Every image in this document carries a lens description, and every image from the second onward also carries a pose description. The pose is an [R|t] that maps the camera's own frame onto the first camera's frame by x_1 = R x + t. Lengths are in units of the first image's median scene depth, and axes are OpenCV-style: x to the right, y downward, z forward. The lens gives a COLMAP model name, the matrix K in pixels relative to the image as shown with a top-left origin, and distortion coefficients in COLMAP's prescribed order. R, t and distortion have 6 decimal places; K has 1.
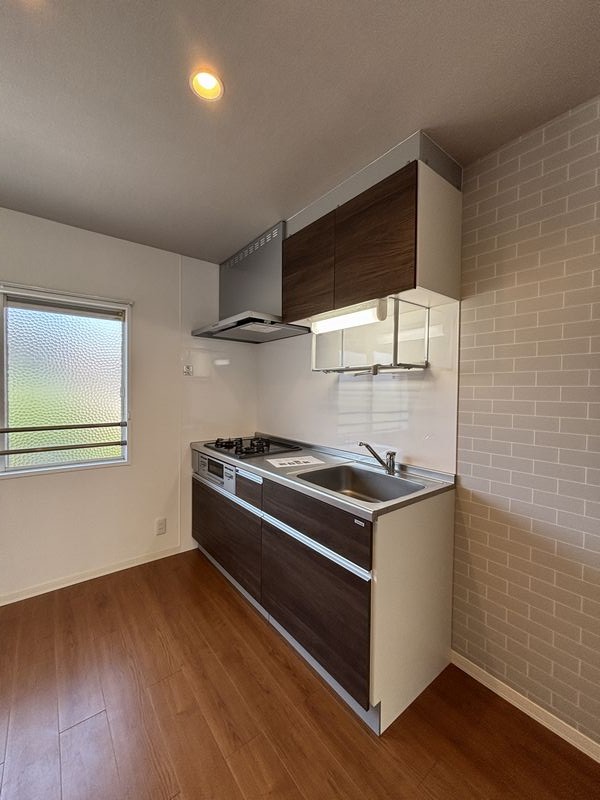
lens RADIAL K [[323.2, 0, 293.0], [0, 323.2, 397.8], [0, 0, 1]] dist [0.003216, -0.002166]
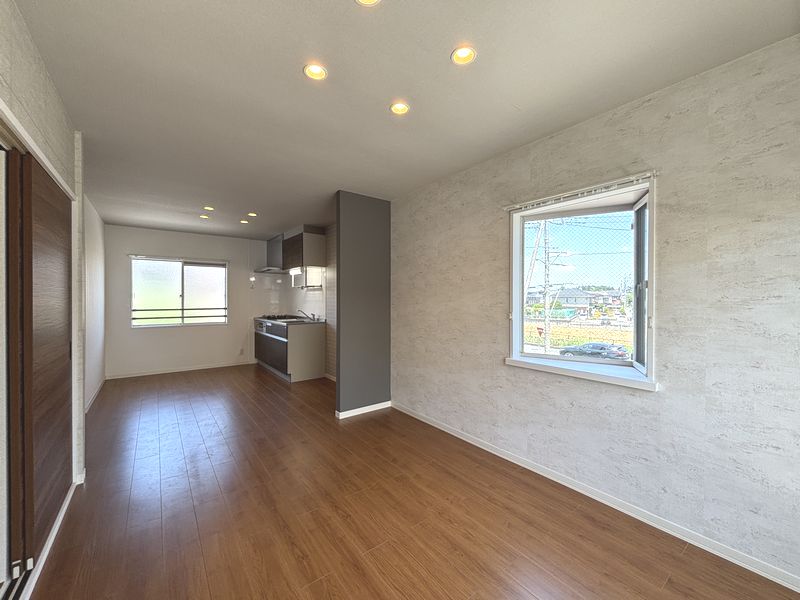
lens RADIAL K [[323.2, 0, 397.5], [0, 323.2, 299.2], [0, 0, 1]] dist [0.003216, -0.002166]
pose [[0.999865, -0.016171, -0.002944, 0.881682], [0.016114, 0.999704, -0.018250, 0.074648], [0.003238, 0.018200, 0.999829, -1.627932]]
